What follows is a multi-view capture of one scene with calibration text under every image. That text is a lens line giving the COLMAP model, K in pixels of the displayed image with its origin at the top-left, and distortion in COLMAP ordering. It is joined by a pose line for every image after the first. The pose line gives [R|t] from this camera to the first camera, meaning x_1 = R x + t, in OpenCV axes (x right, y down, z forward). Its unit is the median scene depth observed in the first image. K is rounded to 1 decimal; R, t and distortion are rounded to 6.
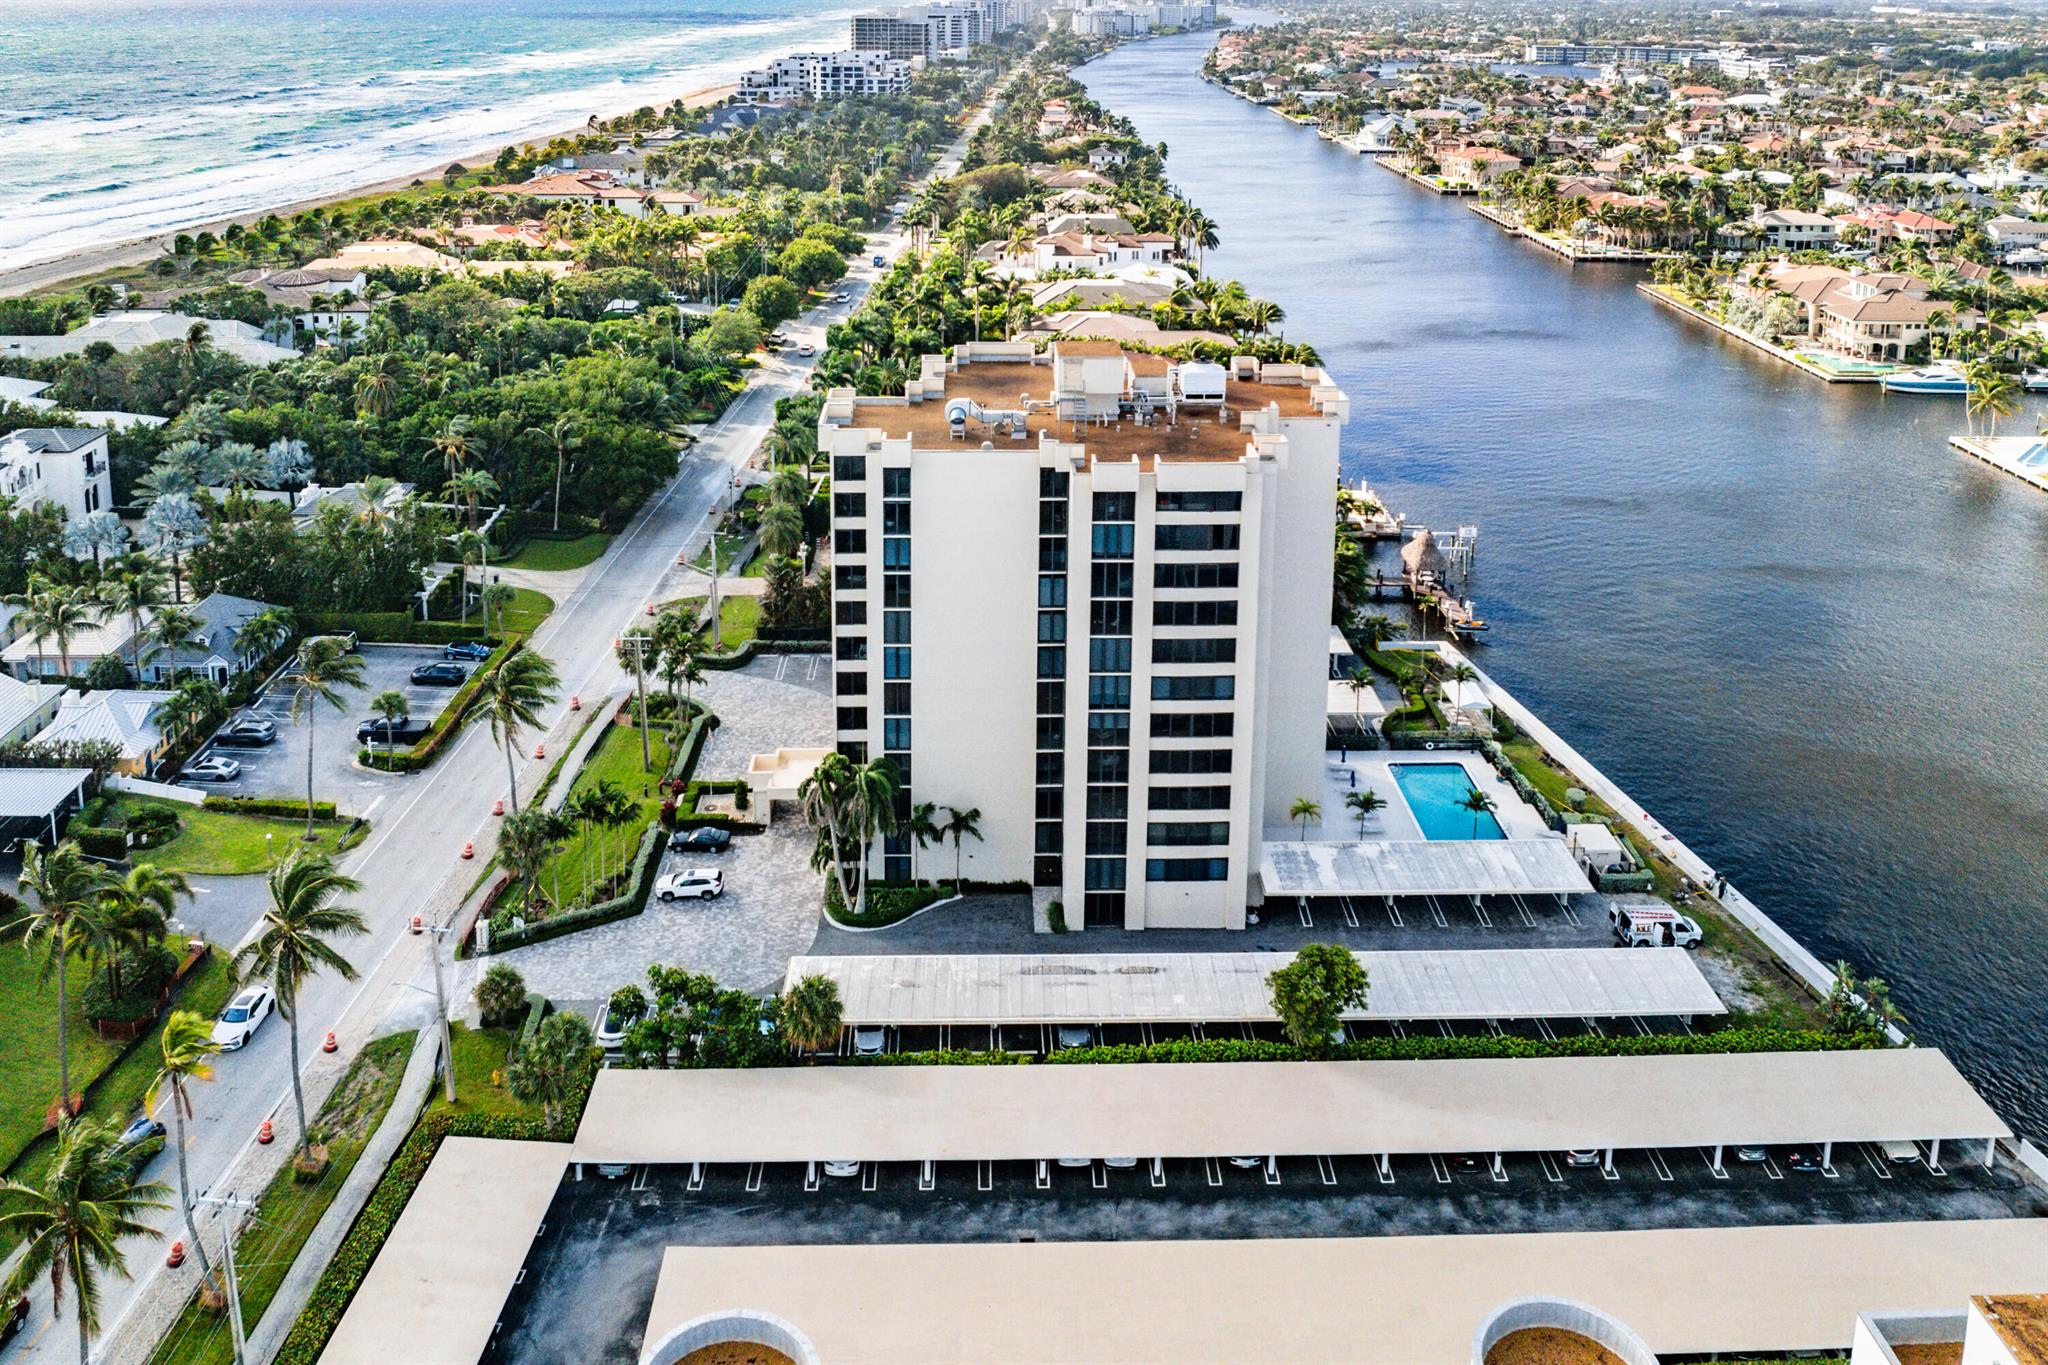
lens RADIAL K [[1407.9, 0, 1024.0], [0, 1407.9, 682.5], [0, 0, 1]] dist [-0.035537, -0.000131]
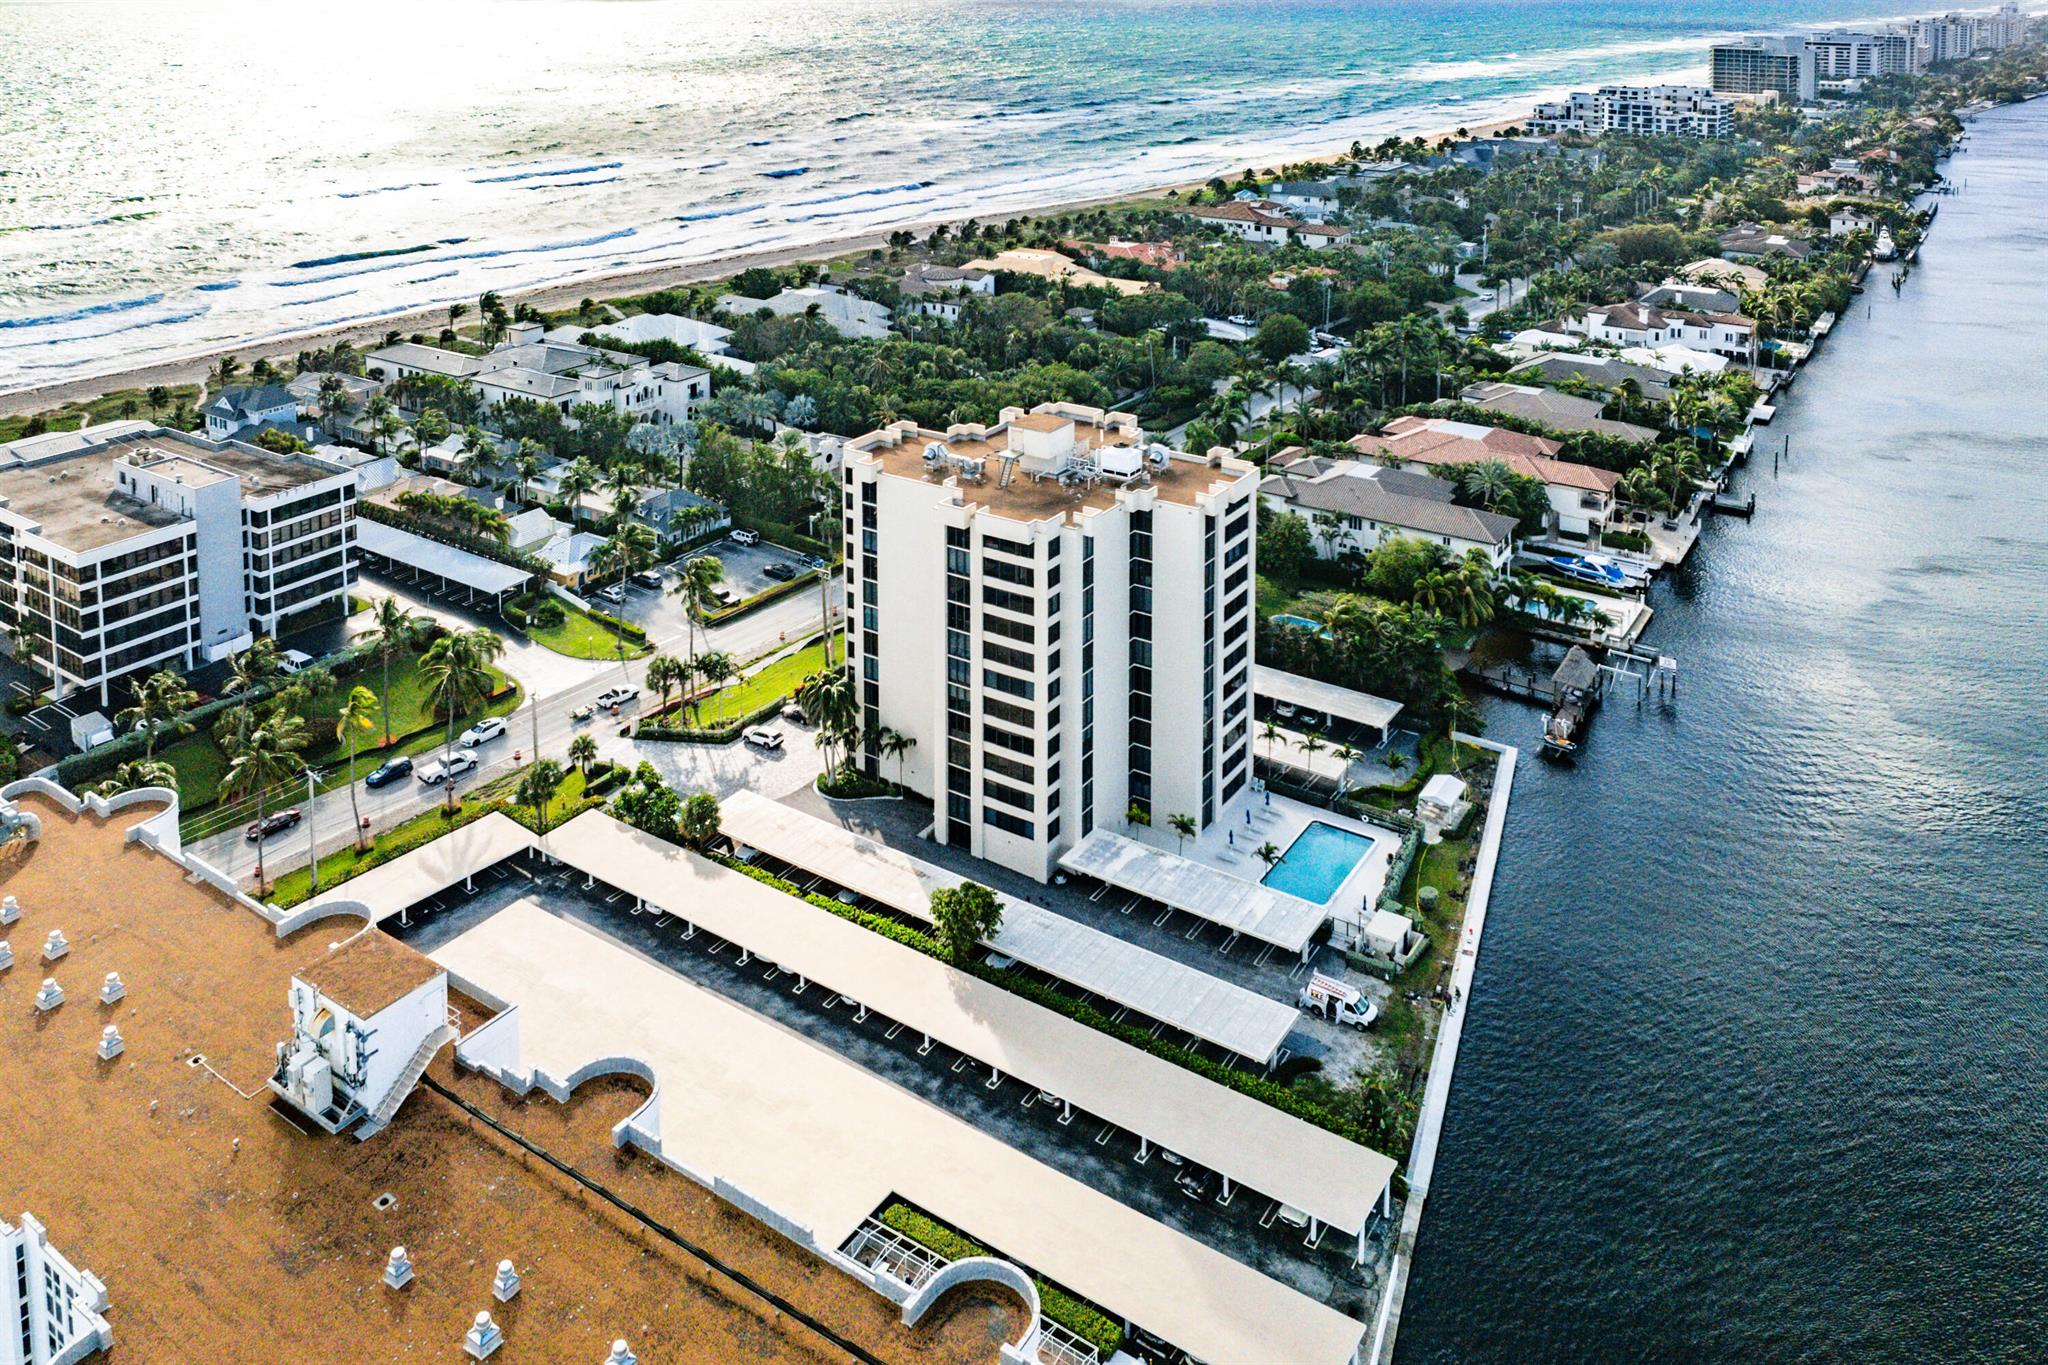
lens RADIAL K [[1339.1, 0, 1024.0], [0, 1339.1, 682.5], [0, 0, 1]] dist [-0.019866, -0.001885]
pose [[0.823320, 0.253464, -0.507838, 0.707745], [-0.246664, 0.965622, 0.082047, -0.096345], [0.511176, 0.057714, 0.857536, -0.067925]]
